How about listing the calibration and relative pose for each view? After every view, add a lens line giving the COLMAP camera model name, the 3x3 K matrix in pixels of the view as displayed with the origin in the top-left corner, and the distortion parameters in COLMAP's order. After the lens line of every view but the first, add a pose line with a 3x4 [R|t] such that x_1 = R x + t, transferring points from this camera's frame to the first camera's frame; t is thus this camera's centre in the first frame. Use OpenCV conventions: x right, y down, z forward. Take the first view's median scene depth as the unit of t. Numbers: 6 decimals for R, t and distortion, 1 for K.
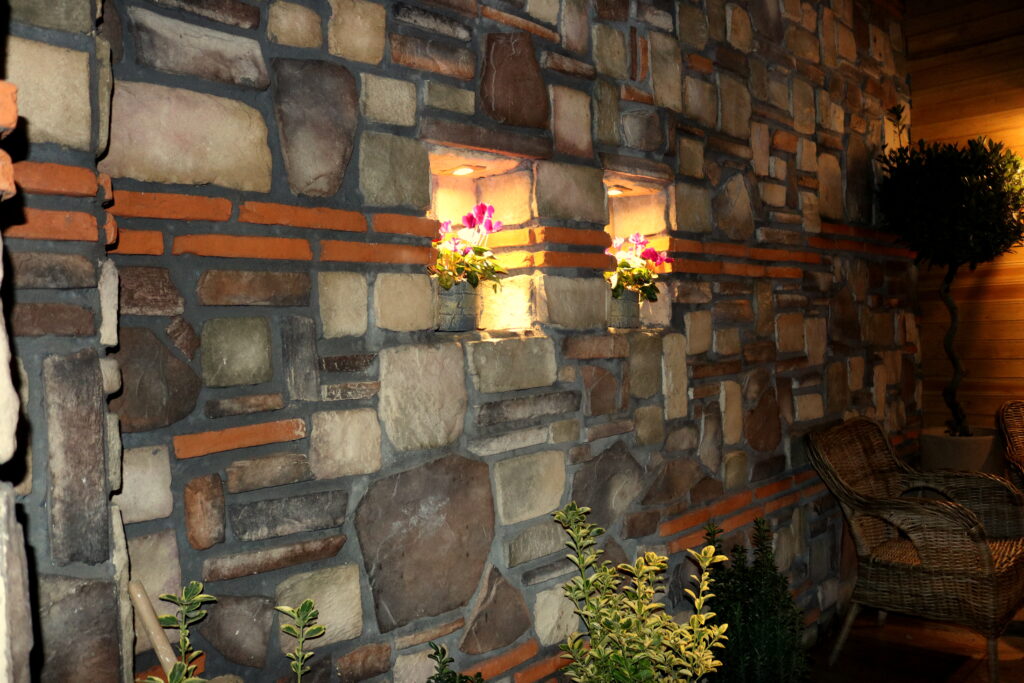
lens RADIAL K [[844.0, 0, 512.1], [0, 844.0, 340.4], [0, 0, 1]] dist [-0.160424, 0.129093]
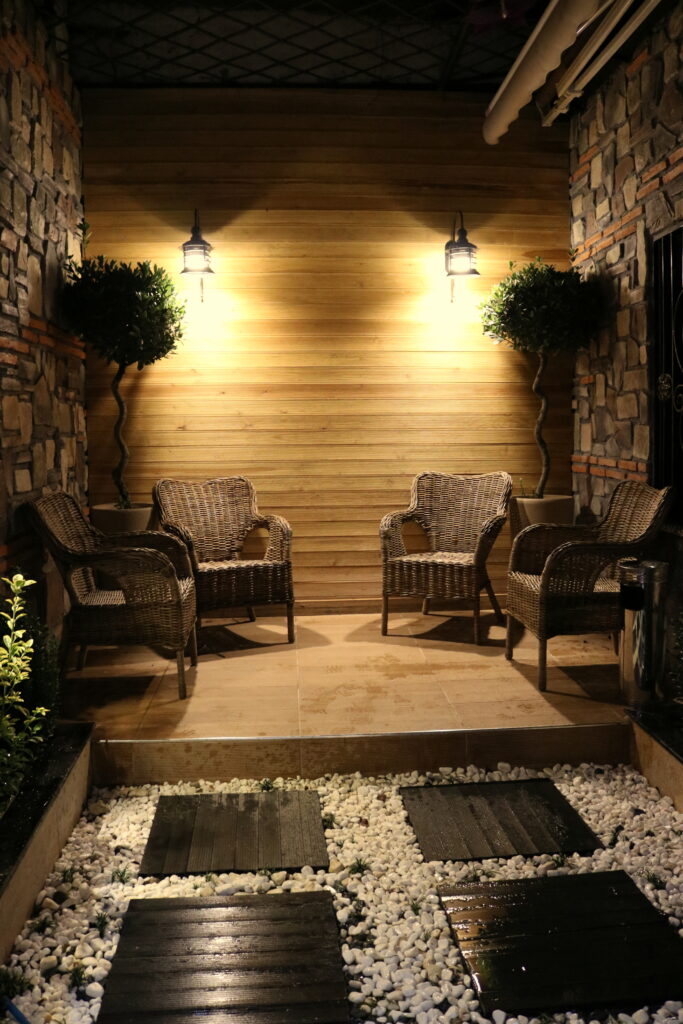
lens RADIAL K [[844.0, 0, 351.1], [0, 844.0, 511.1], [0, 0, 1]] dist [-0.160424, 0.129093]
pose [[0.658525, -0.040443, 0.751471, -0.160602], [-0.013771, 0.997740, 0.065764, 0.035566], [-0.752432, -0.053656, 0.656480, -0.063163]]
